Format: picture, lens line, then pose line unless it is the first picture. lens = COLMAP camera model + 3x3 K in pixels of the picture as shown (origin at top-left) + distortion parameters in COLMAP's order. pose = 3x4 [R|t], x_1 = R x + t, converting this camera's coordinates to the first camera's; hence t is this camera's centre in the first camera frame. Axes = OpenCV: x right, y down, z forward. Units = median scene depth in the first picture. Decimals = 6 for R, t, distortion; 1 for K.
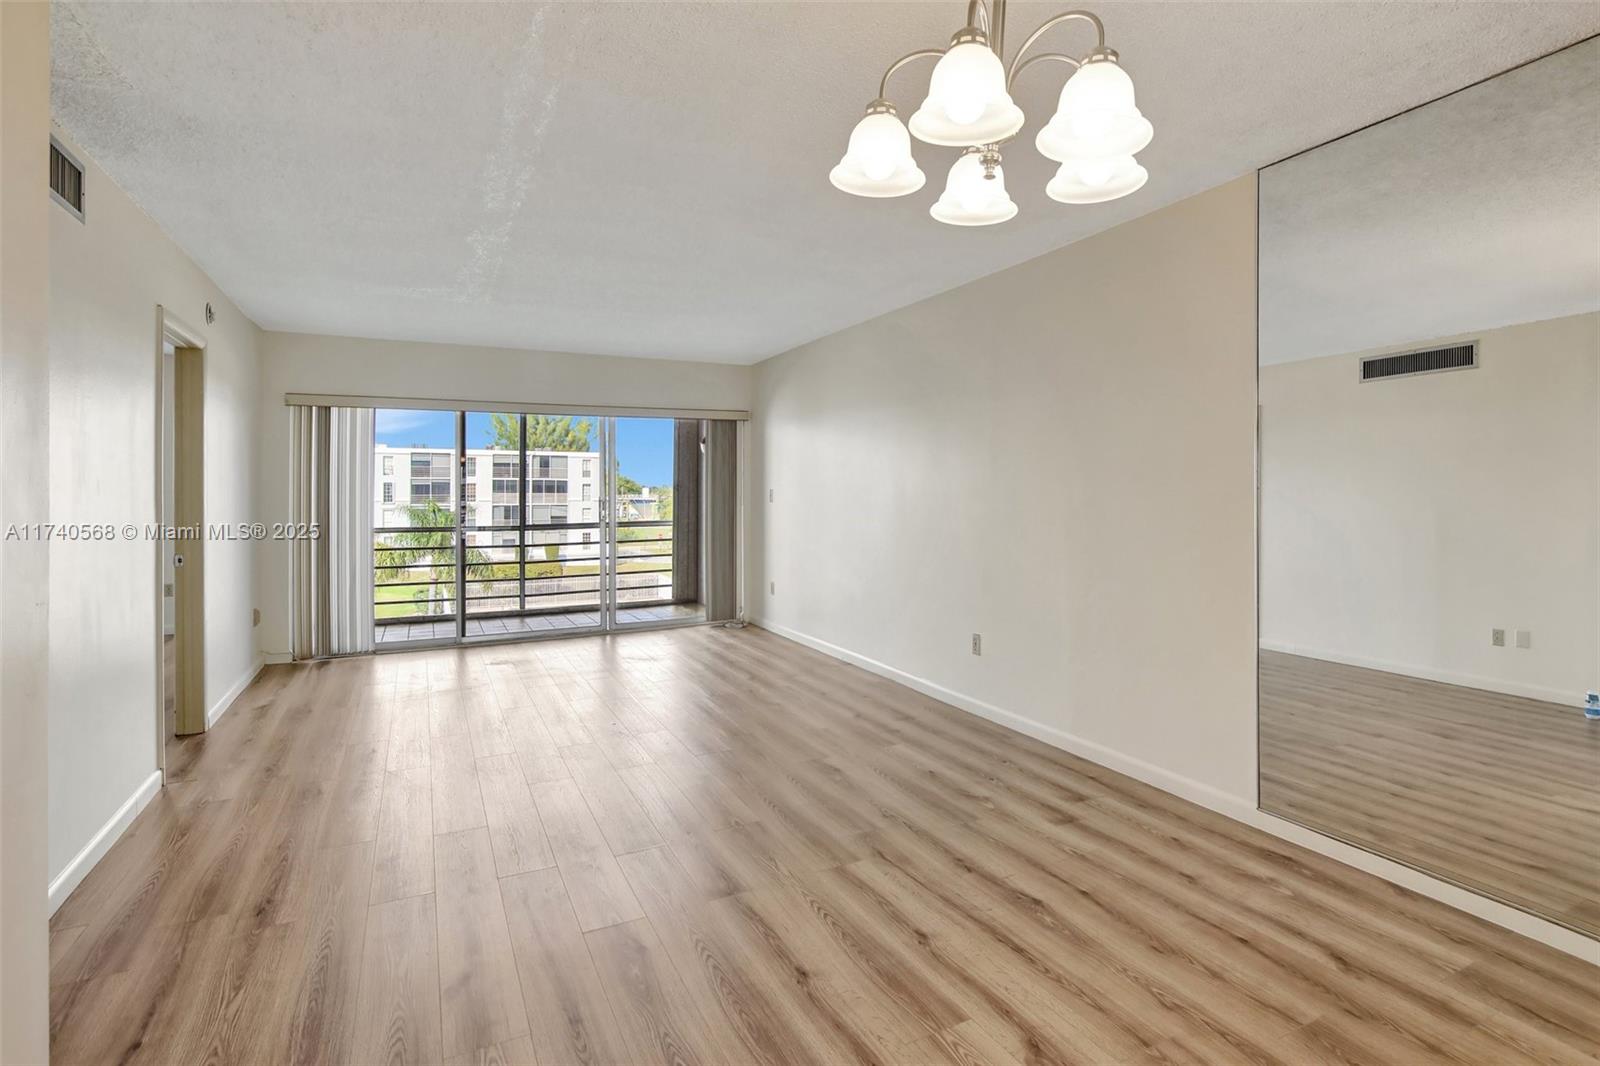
lens RADIAL K [[775.8, 0, 794.3], [0, 775.8, 488.2], [0, 0, 1]] dist [-0.000220, 0.000440]
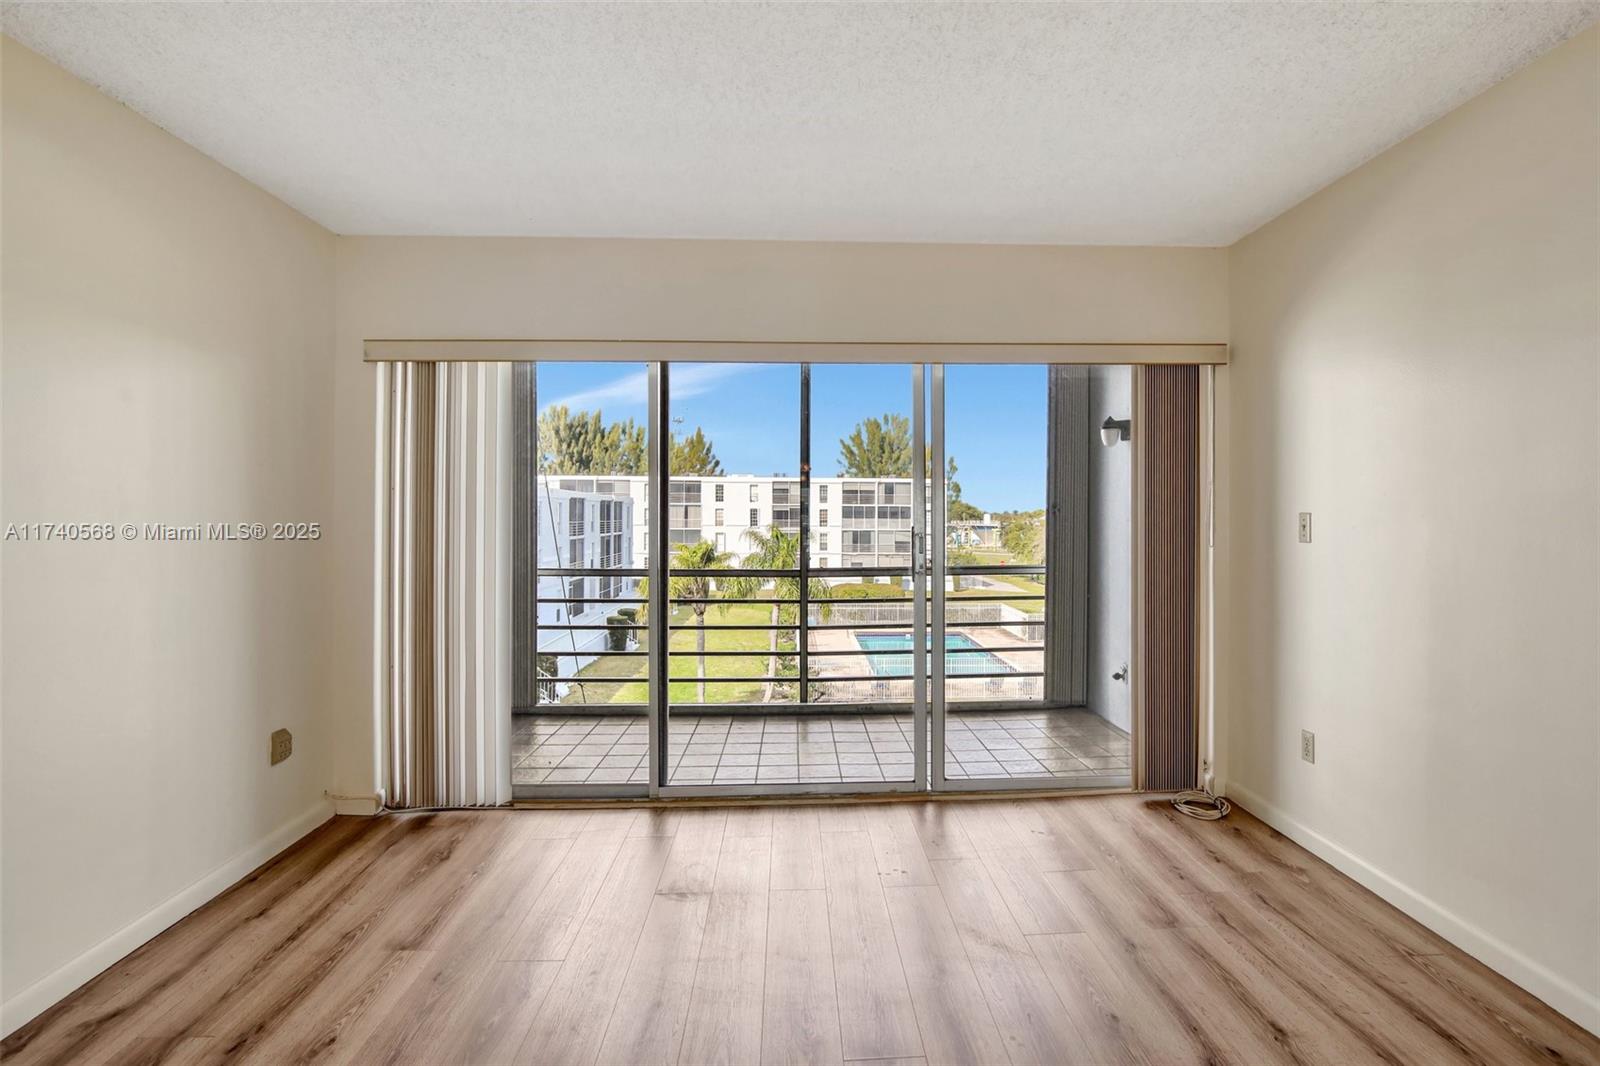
lens RADIAL K [[748.3, 0, 819.5], [0, 748.3, 511.2], [0, 0, 1]] dist [-0.028106, 0.000801]
pose [[0.917338, 0.000557, -0.398108, -0.087049], [-0.002309, 0.999990, -0.003922, 0.002645], [0.398101, 0.004517, 0.917330, 0.406163]]
